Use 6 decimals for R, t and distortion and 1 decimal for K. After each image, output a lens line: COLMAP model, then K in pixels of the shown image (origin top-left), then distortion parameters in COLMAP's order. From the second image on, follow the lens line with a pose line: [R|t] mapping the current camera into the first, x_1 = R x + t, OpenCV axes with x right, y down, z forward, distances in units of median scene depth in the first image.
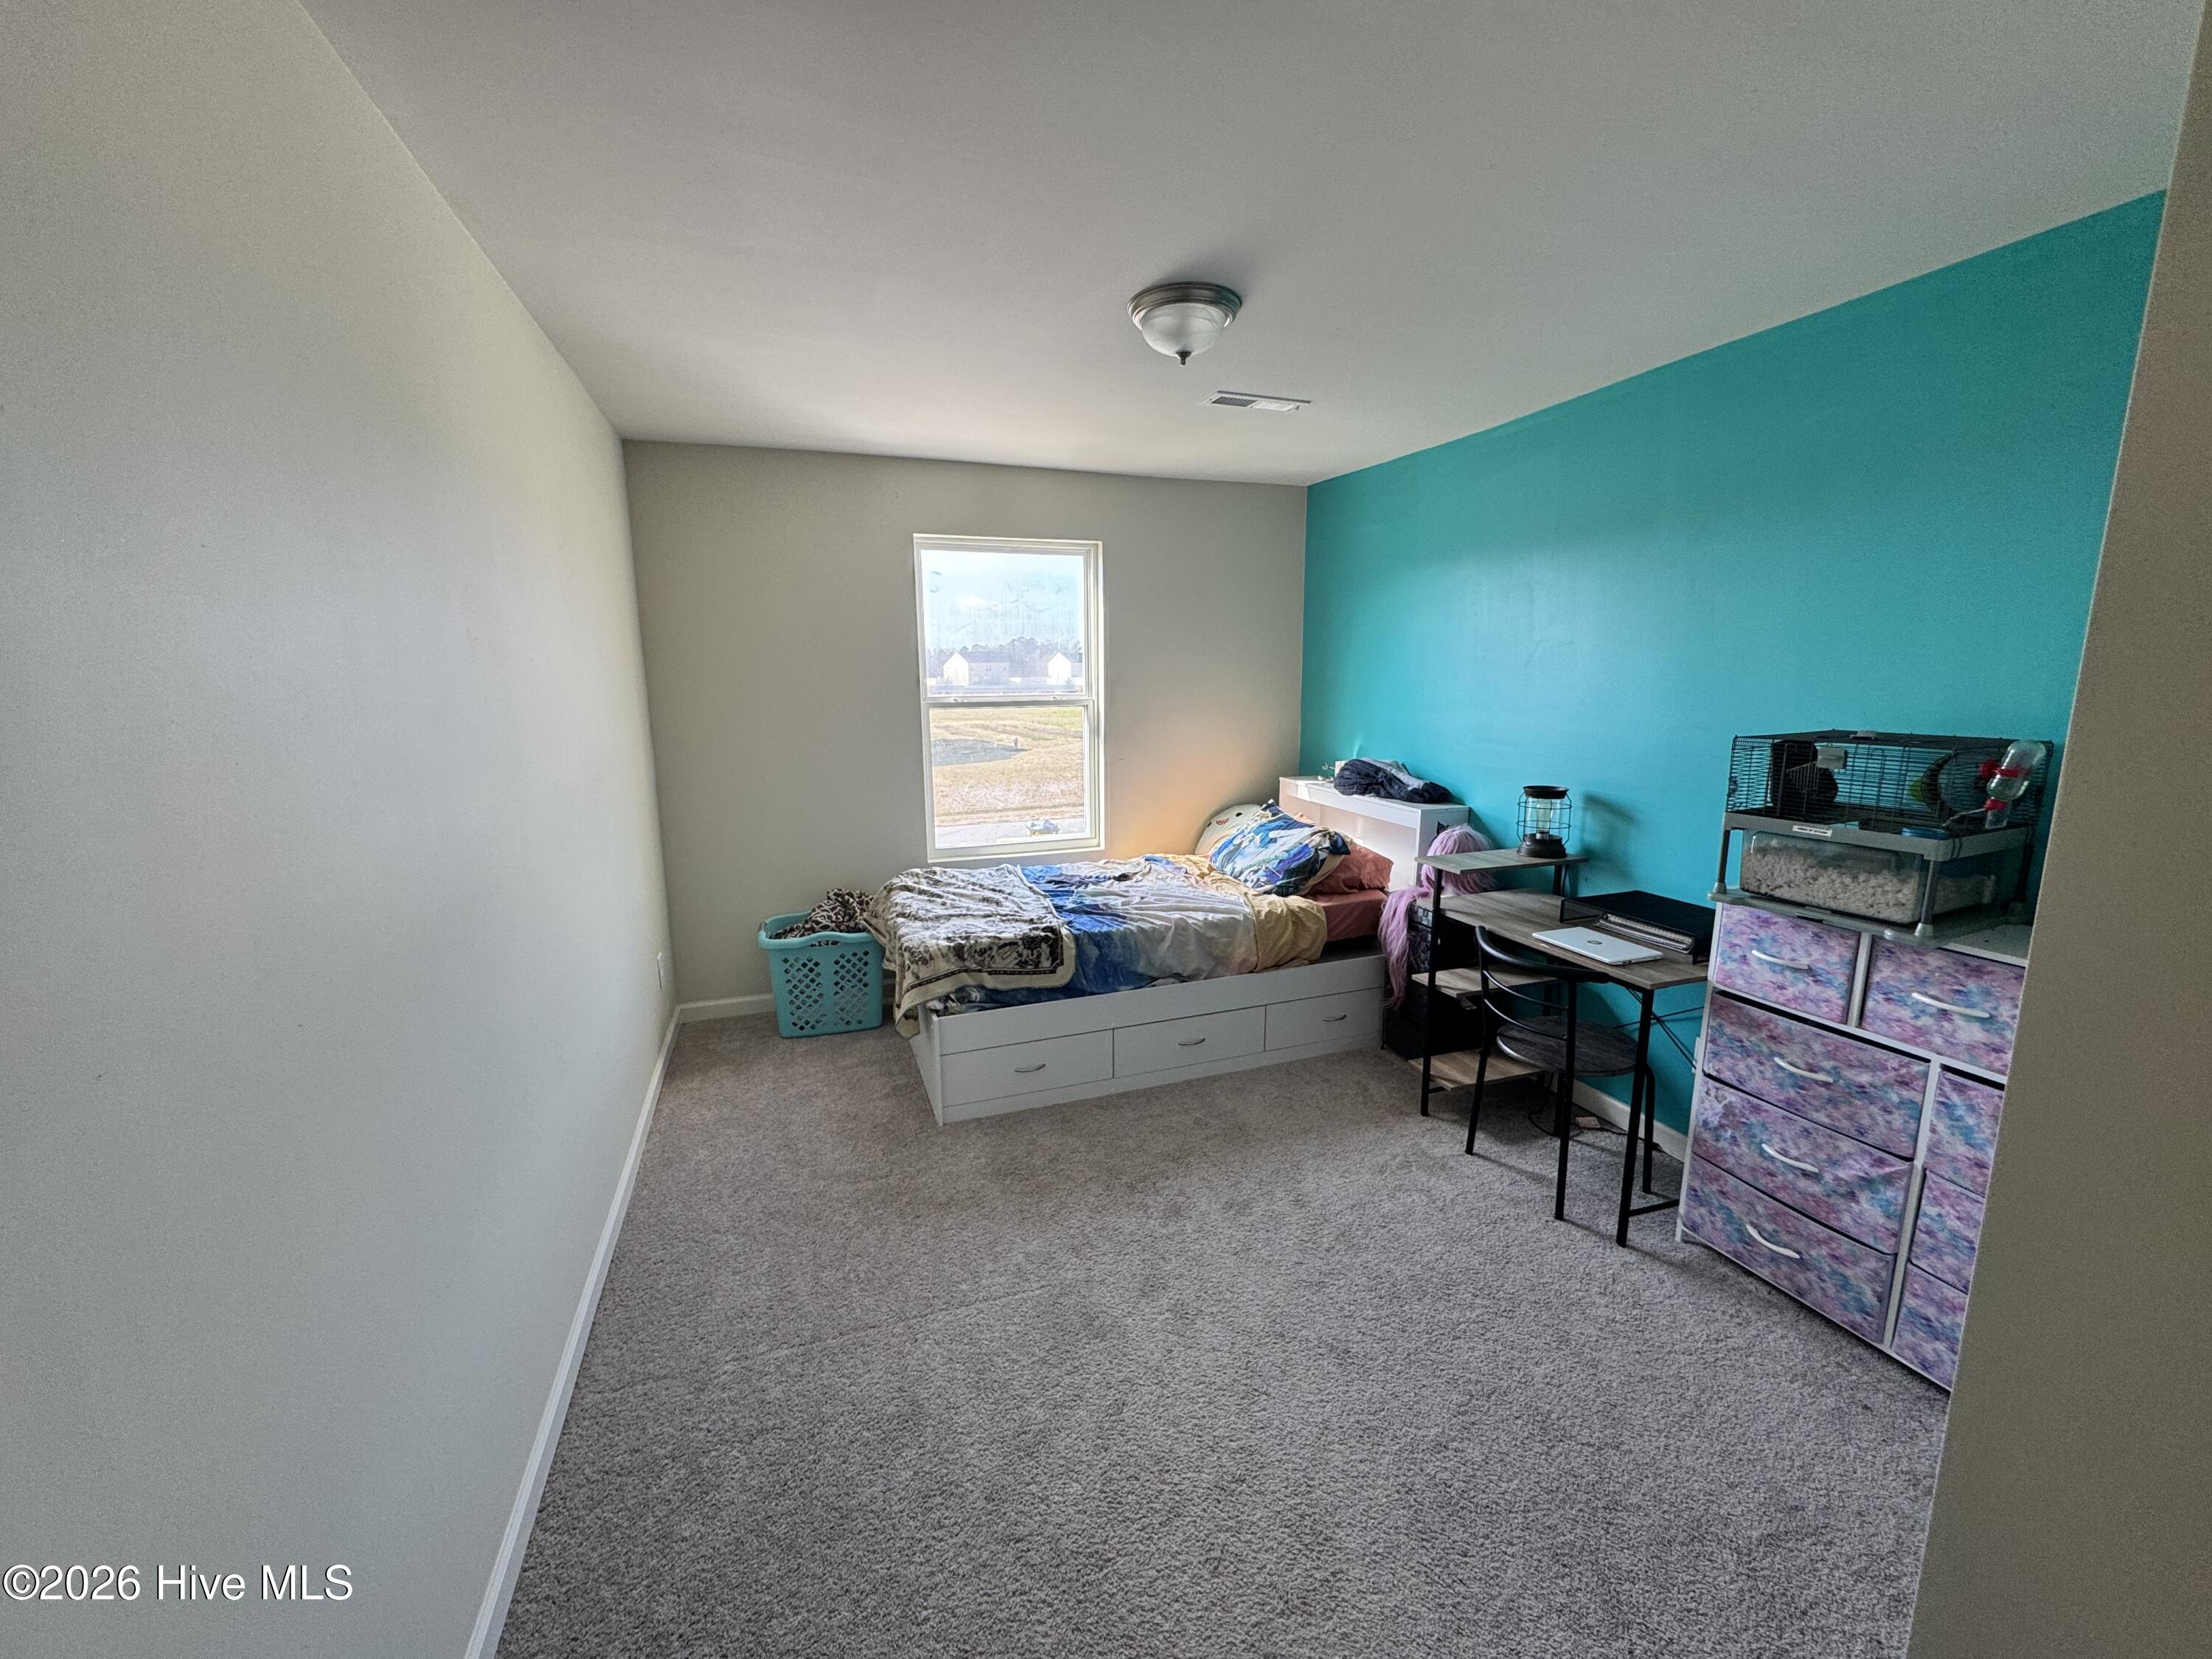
lens RADIAL K [[882.7, 0, 1103.7], [0, 882.7, 828.5], [0, 0, 1]] dist [-0.001931, 0.000483]
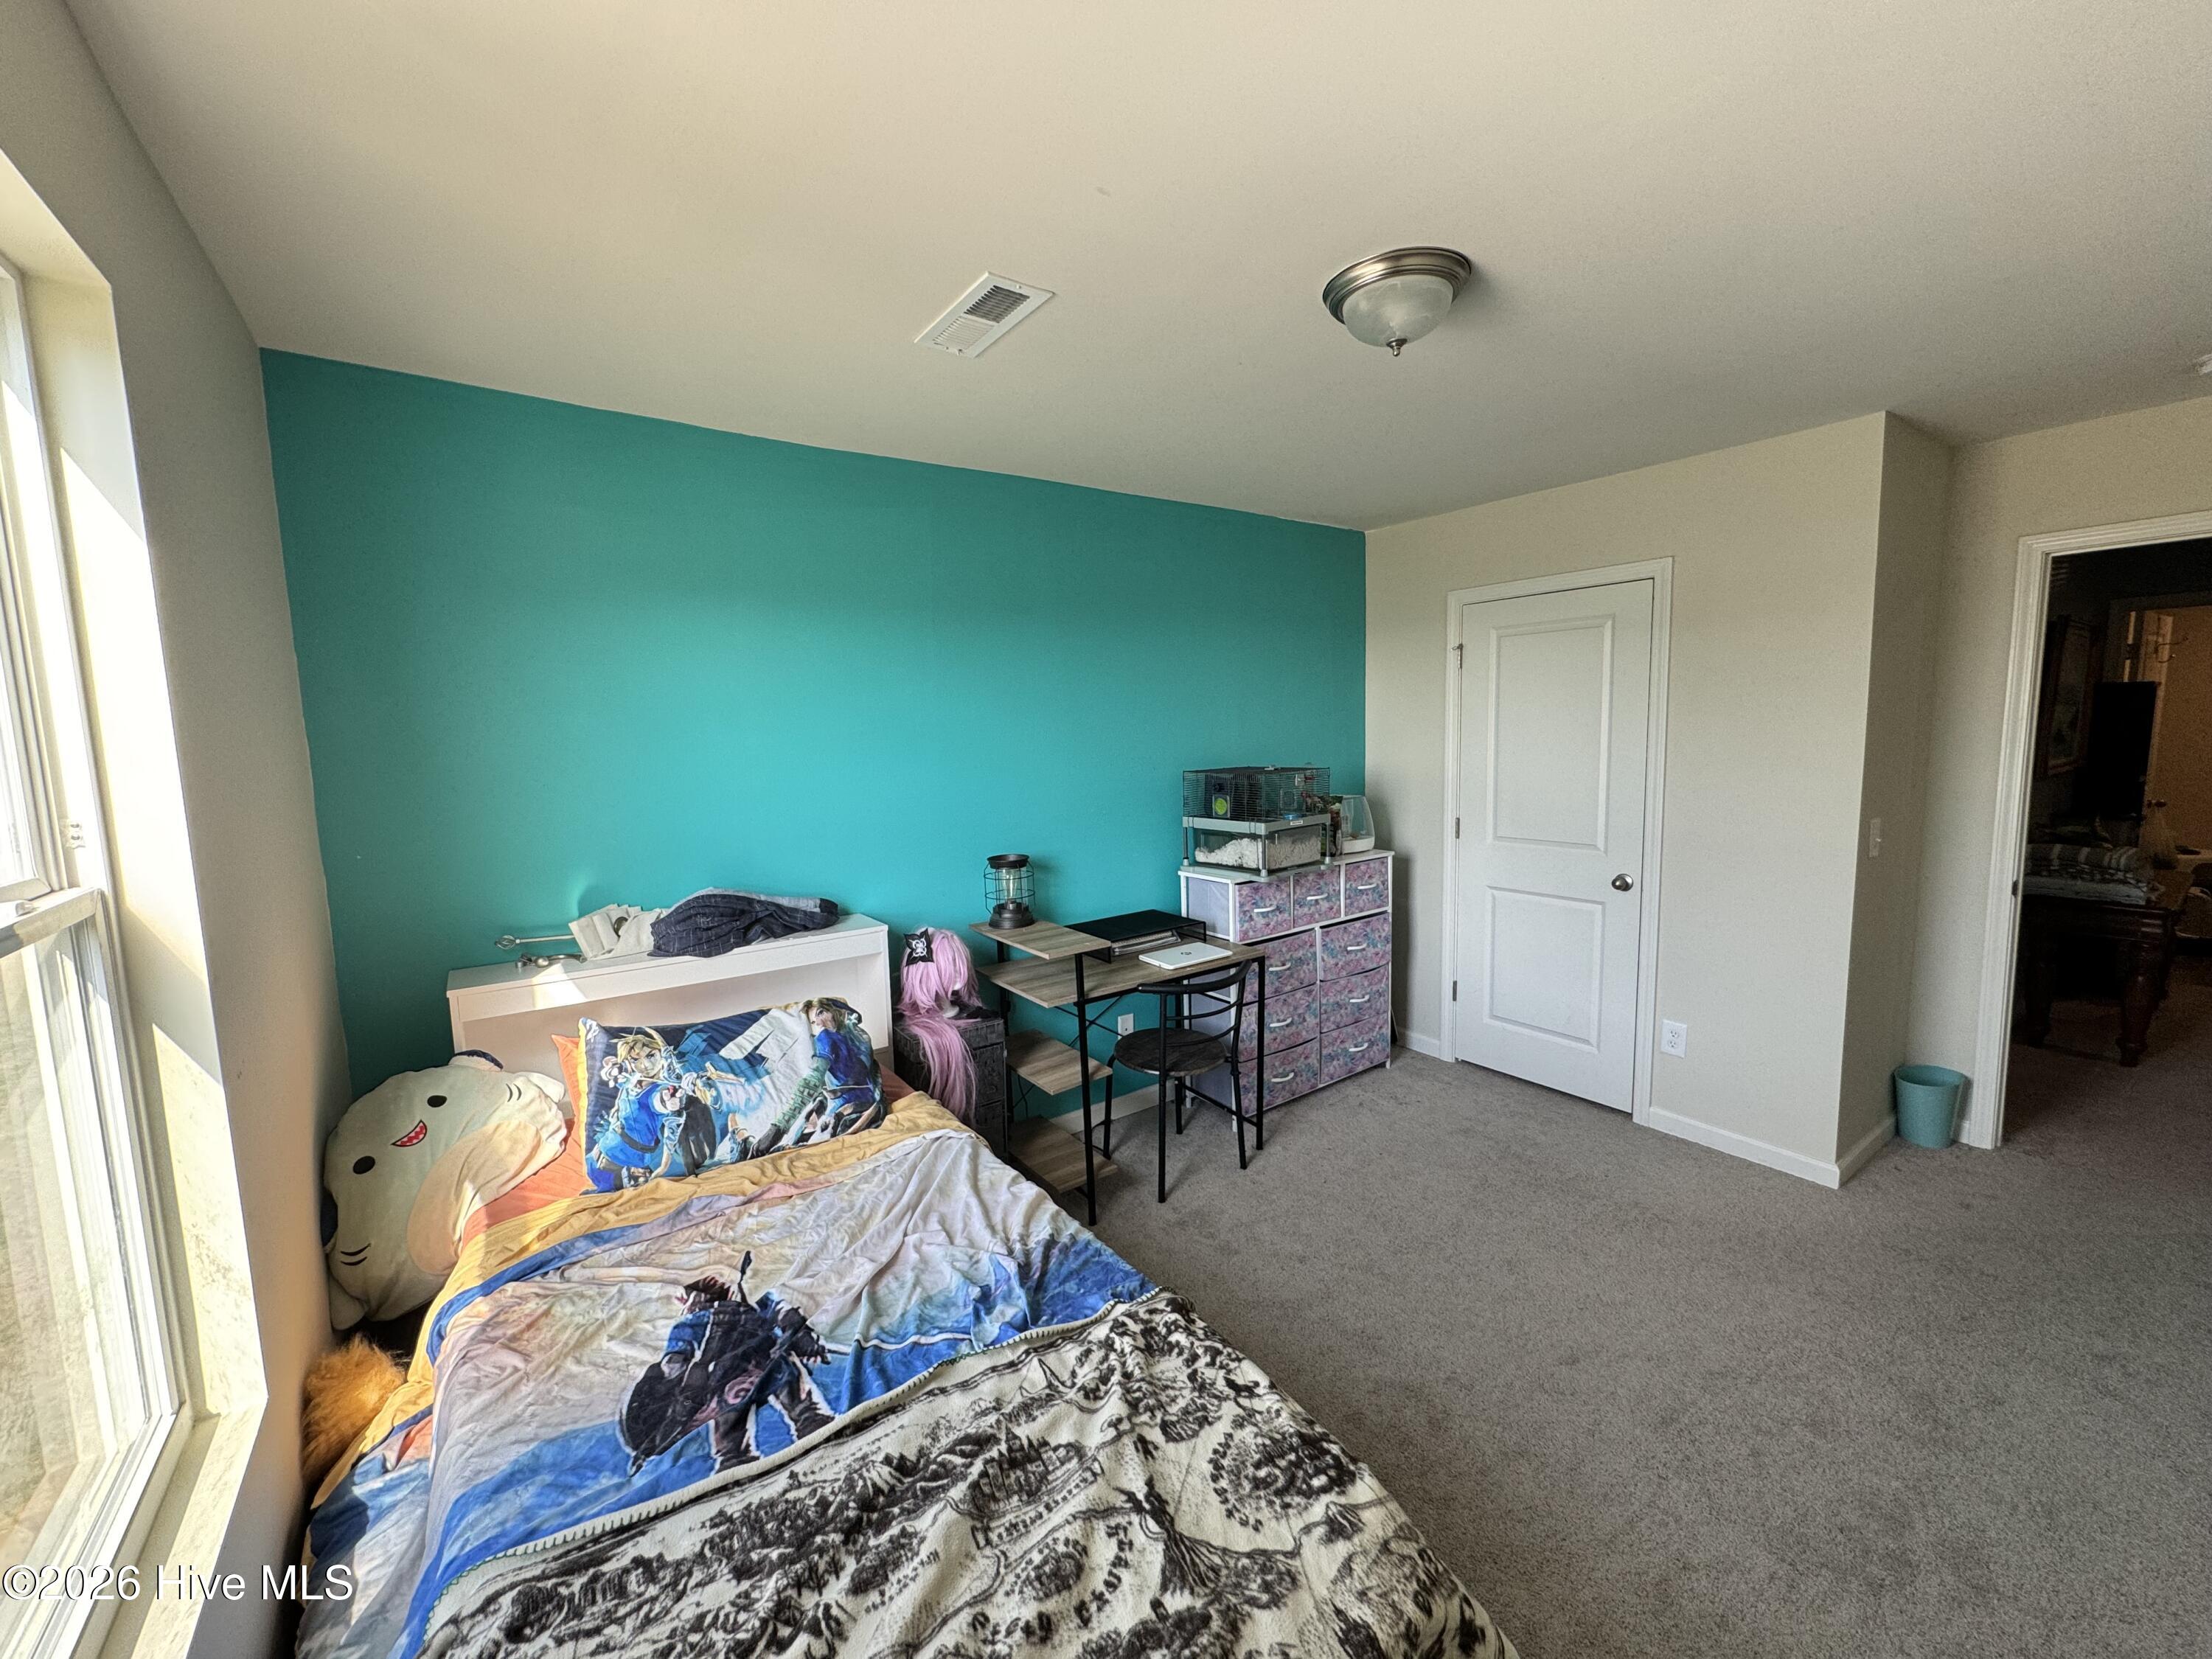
lens RADIAL K [[882.7, 0, 1103.7], [0, 882.7, 828.5], [0, 0, 1]] dist [-0.001931, 0.000483]
pose [[-0.270755, -0.096334, 0.957816, -0.536135], [0.200325, 0.967560, 0.153942, -0.235257], [-0.941574, 0.233555, -0.242673, 1.277902]]
